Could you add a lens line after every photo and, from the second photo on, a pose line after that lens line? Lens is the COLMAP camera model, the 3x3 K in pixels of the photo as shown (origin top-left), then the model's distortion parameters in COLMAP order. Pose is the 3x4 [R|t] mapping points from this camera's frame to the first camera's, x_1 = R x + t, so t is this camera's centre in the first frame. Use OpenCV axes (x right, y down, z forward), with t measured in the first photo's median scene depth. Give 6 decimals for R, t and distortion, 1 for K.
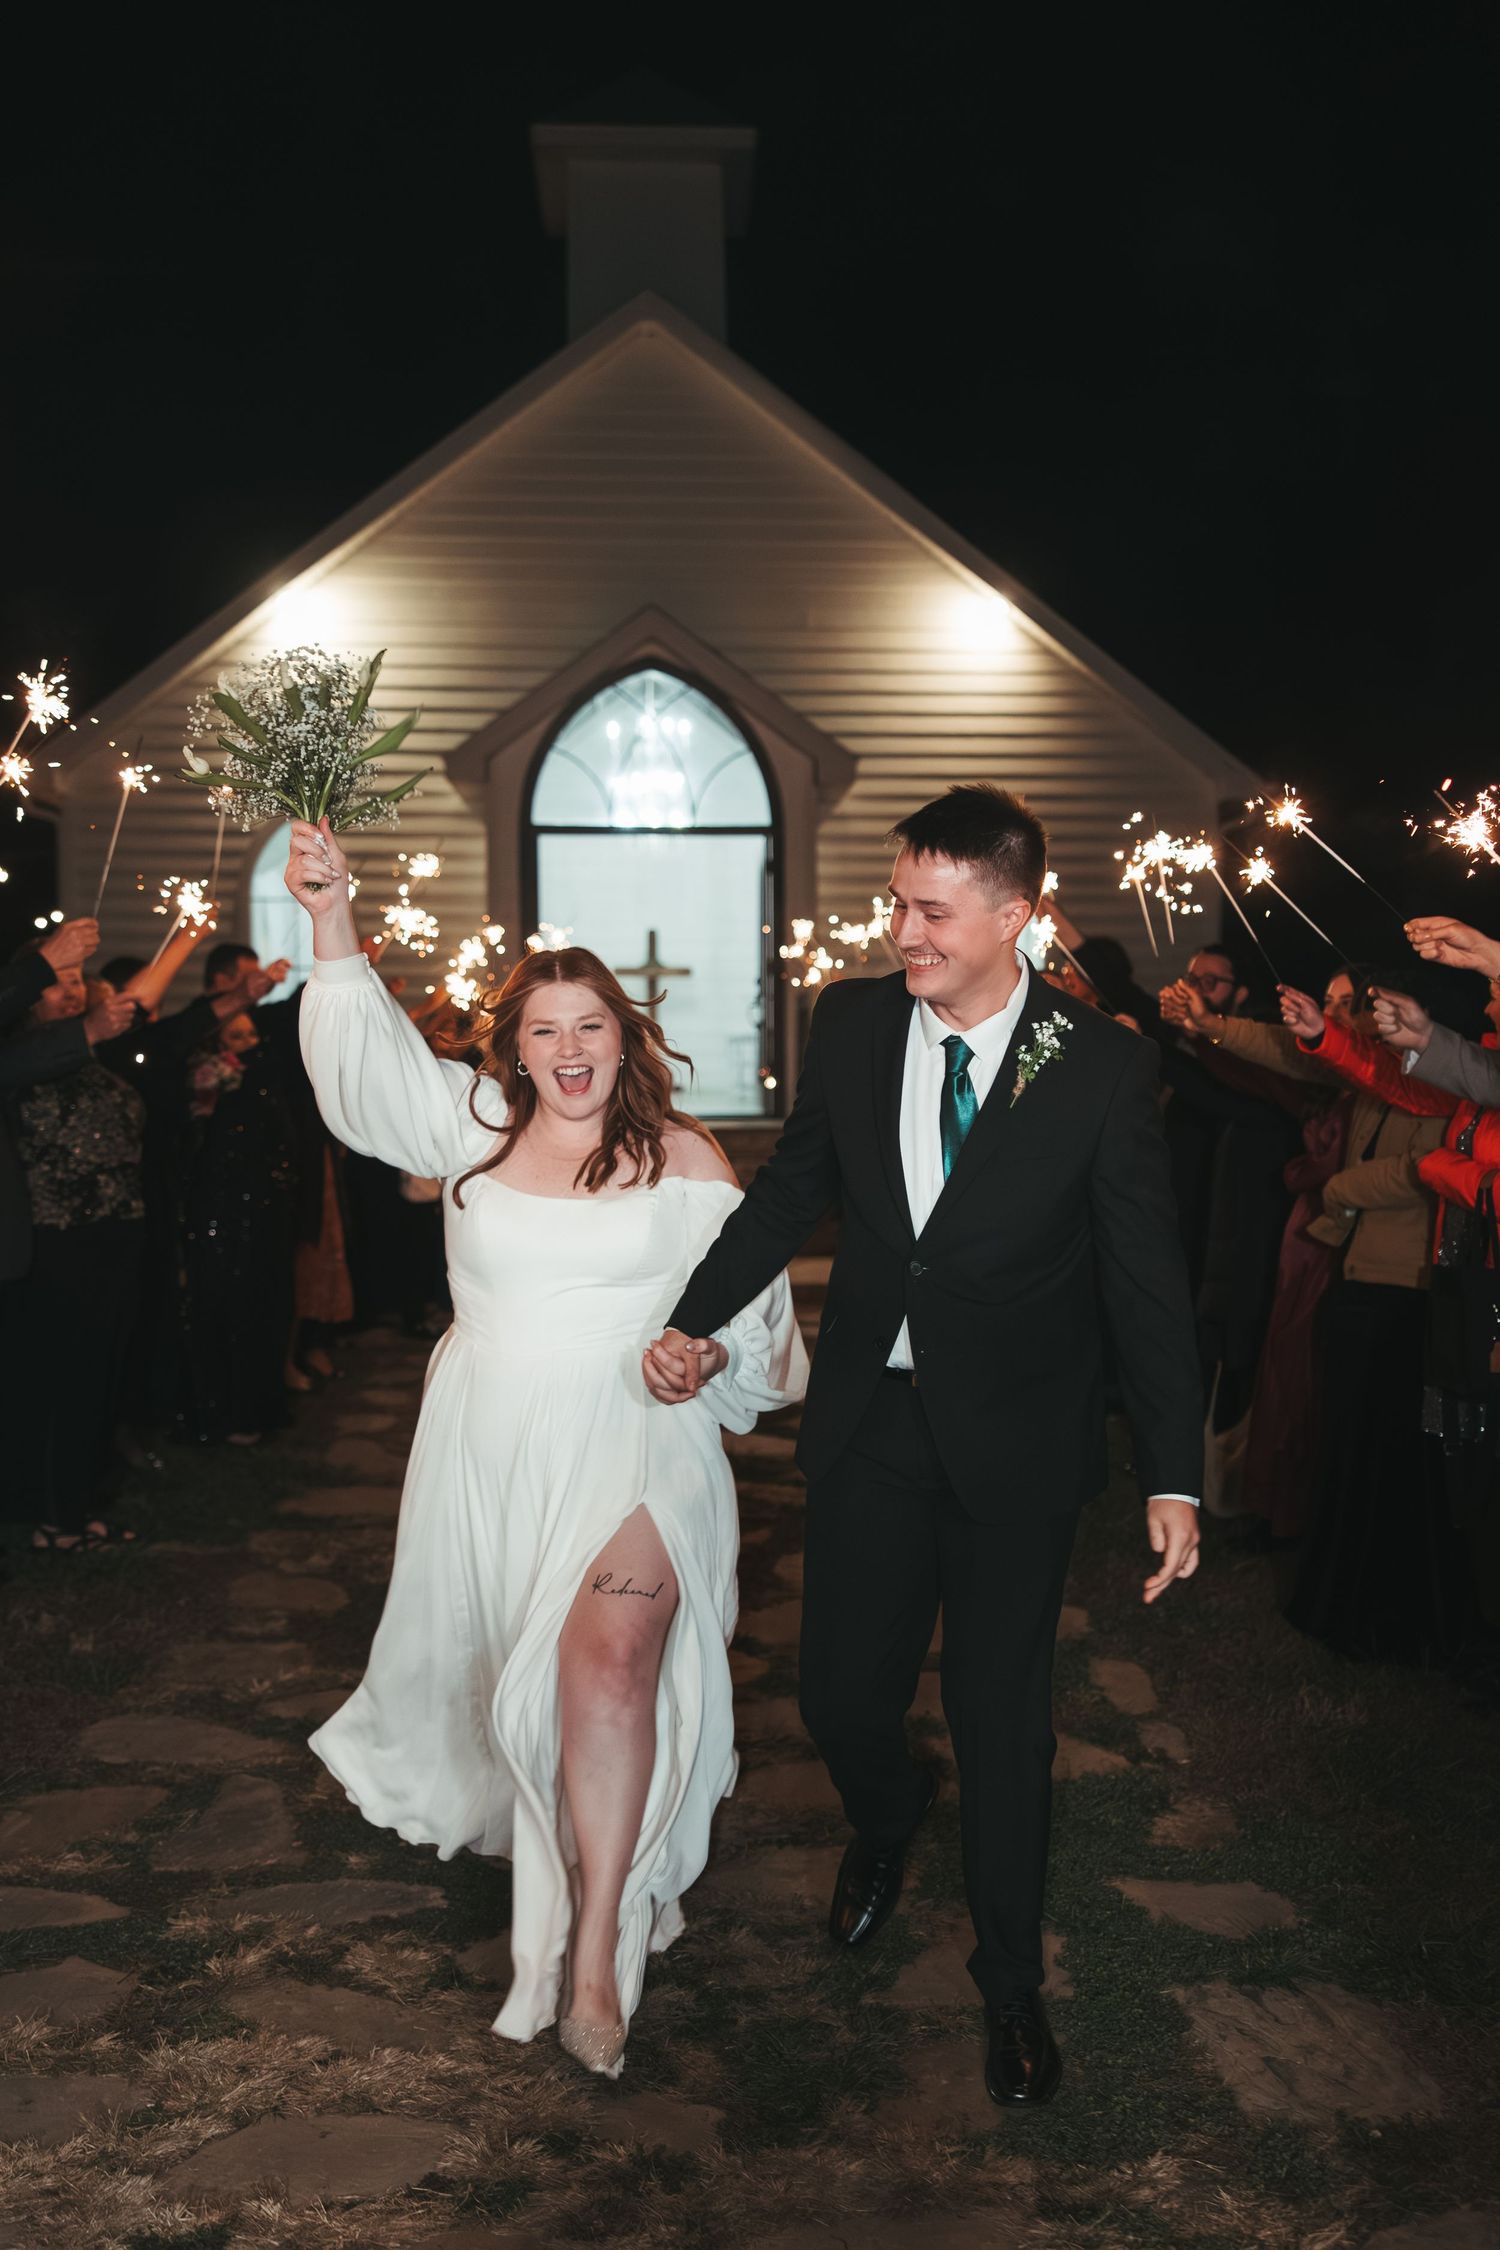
lens RADIAL K [[2061.5, 0, 813.9], [0, 2061.5, 1238.5], [0, 0, 1]] dist [0.006606, -0.003442]
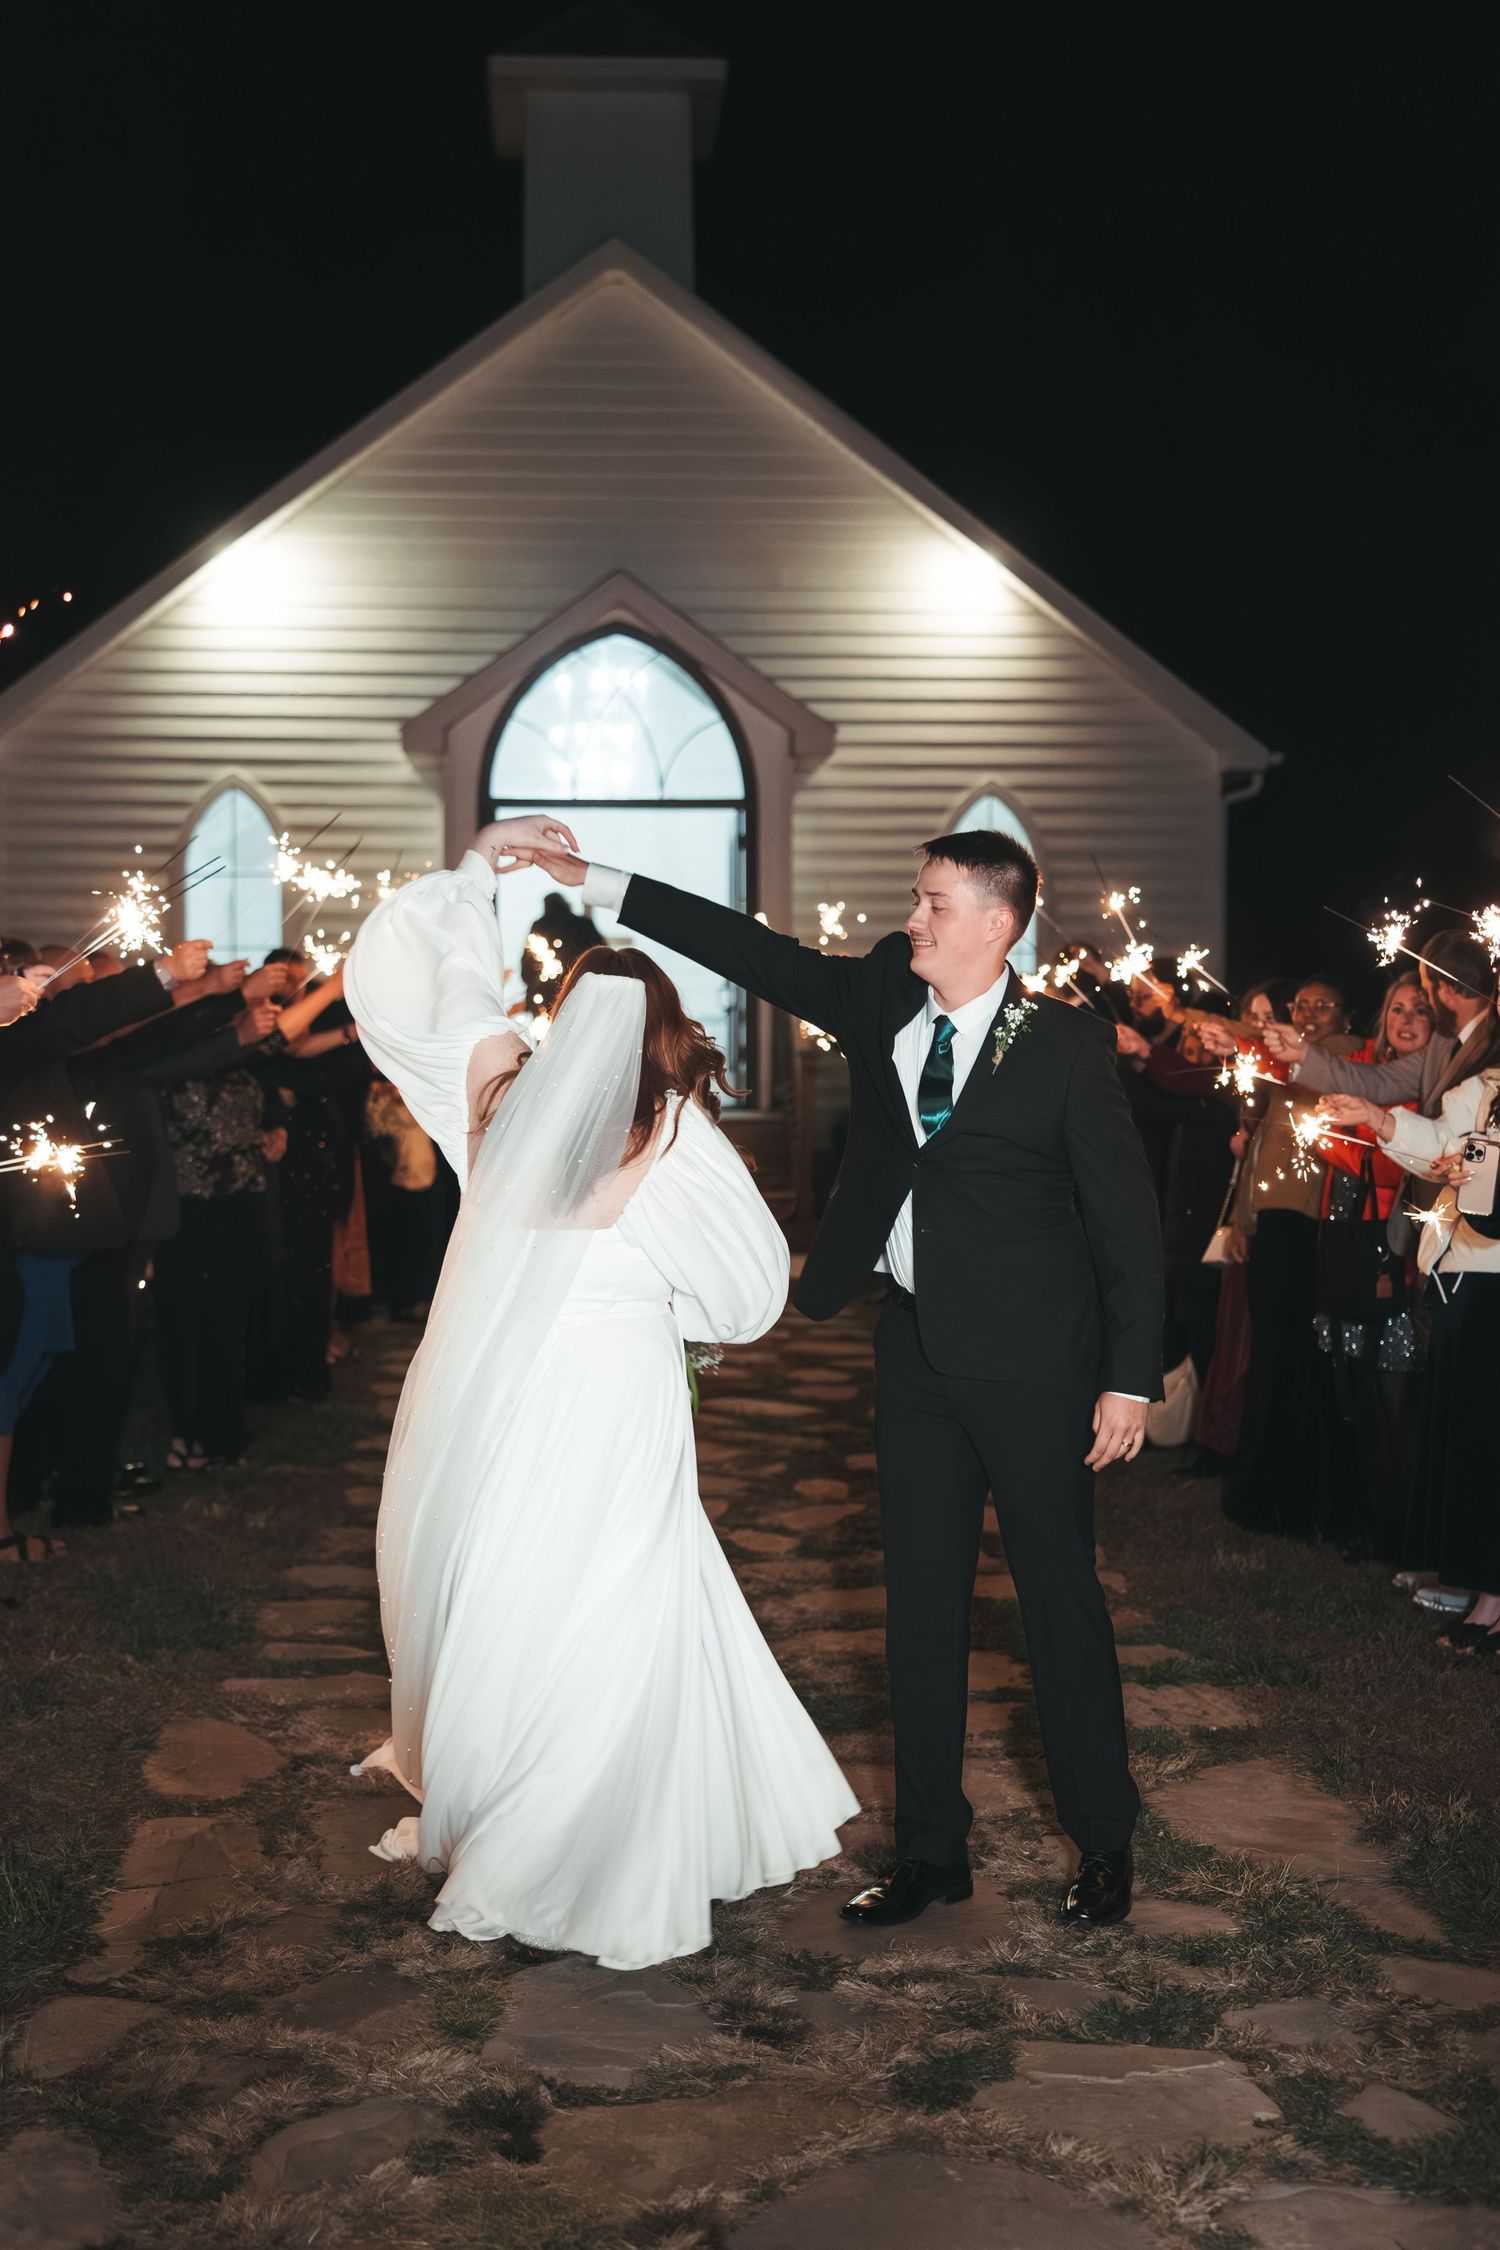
lens RADIAL K [[2537.9, 0, 765.4], [0, 2537.9, 1140.2], [0, 0, 1]] dist [0.013971, 0.000000]
pose [[1.000000, 0.000193, 0.000409, -0.011434], [-0.000174, 0.998918, -0.046504, 0.009237], [-0.000417, 0.046504, 0.998918, -0.146909]]
